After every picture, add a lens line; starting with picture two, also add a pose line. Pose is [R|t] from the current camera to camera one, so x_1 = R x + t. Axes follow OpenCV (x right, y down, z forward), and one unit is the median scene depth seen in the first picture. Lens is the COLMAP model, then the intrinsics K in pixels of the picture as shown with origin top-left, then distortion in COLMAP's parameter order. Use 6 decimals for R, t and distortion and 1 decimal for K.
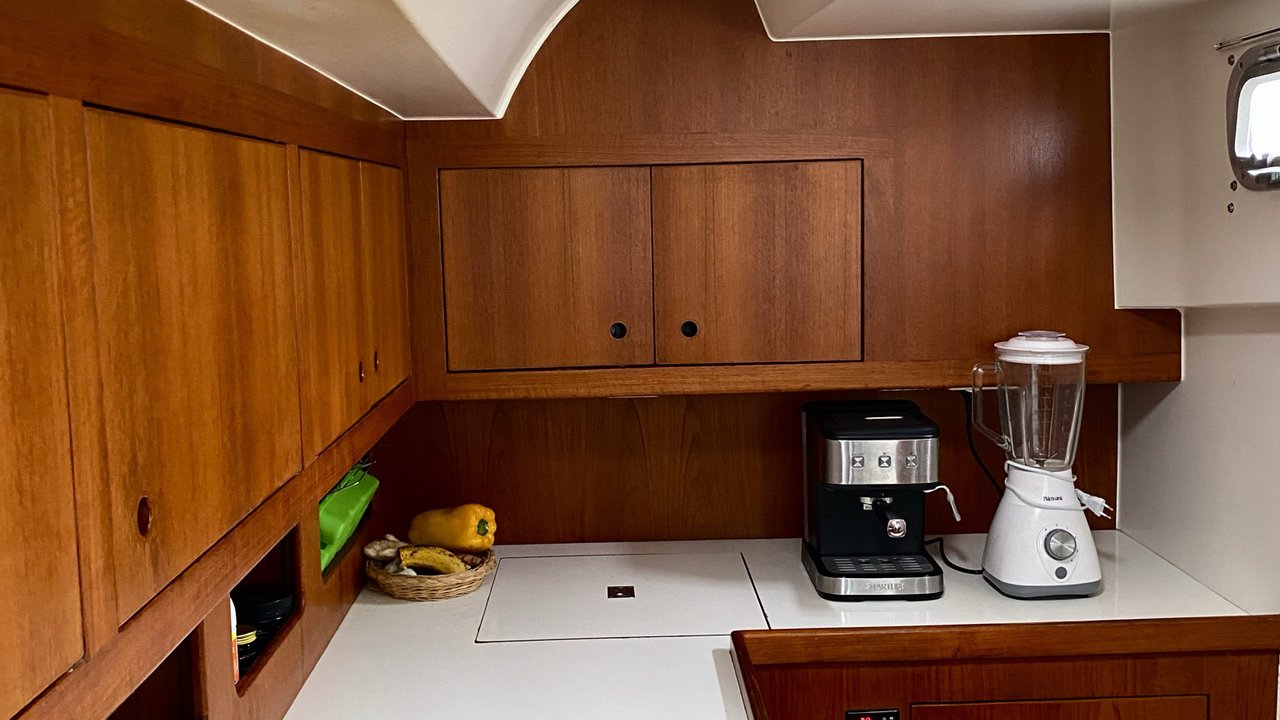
lens RADIAL K [[1284.4, 0, 641.8], [0, 1284.4, 353.1], [0, 0, 1]] dist [0.131782, 0.000000]
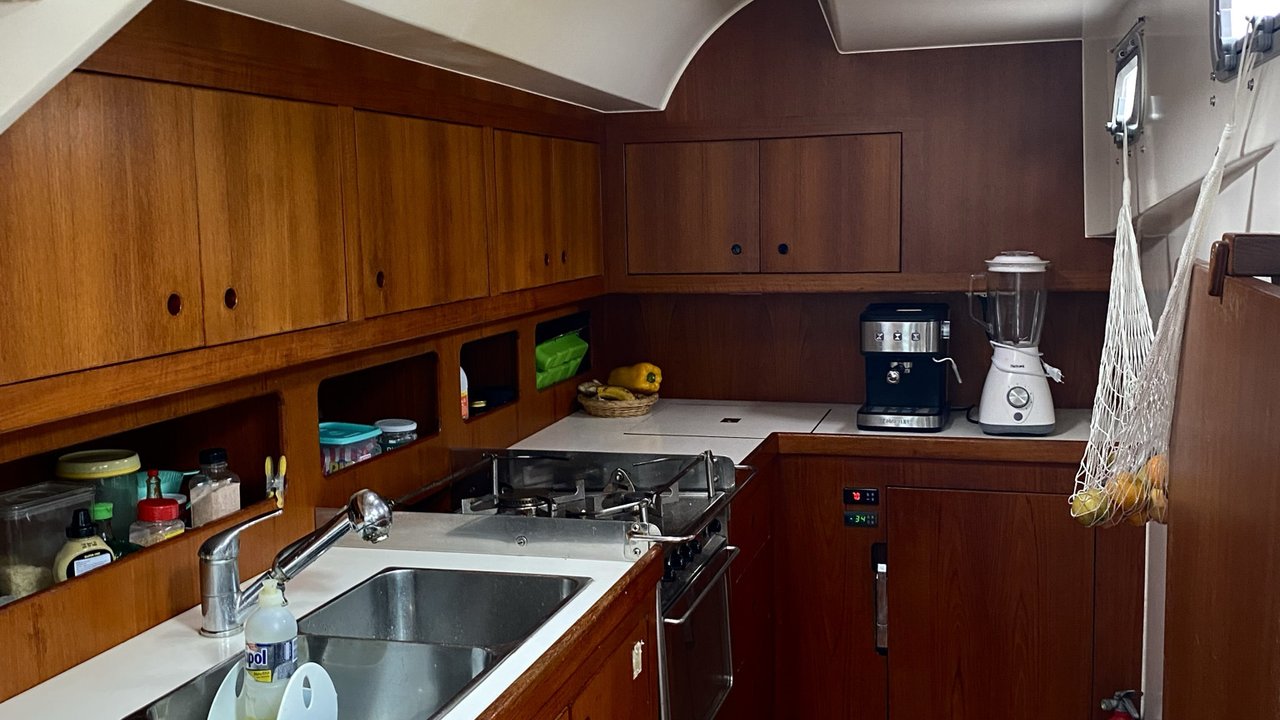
lens RADIAL K [[1284.4, 0, 642.3], [0, 1284.4, 360.4], [0, 0, 1]] dist [0.131782, 0.000000]
pose [[0.949855, 0.038591, -0.310300, 0.359331], [-0.035362, 0.999246, 0.016027, 0.094827], [0.310685, -0.004250, 0.950503, -0.486227]]
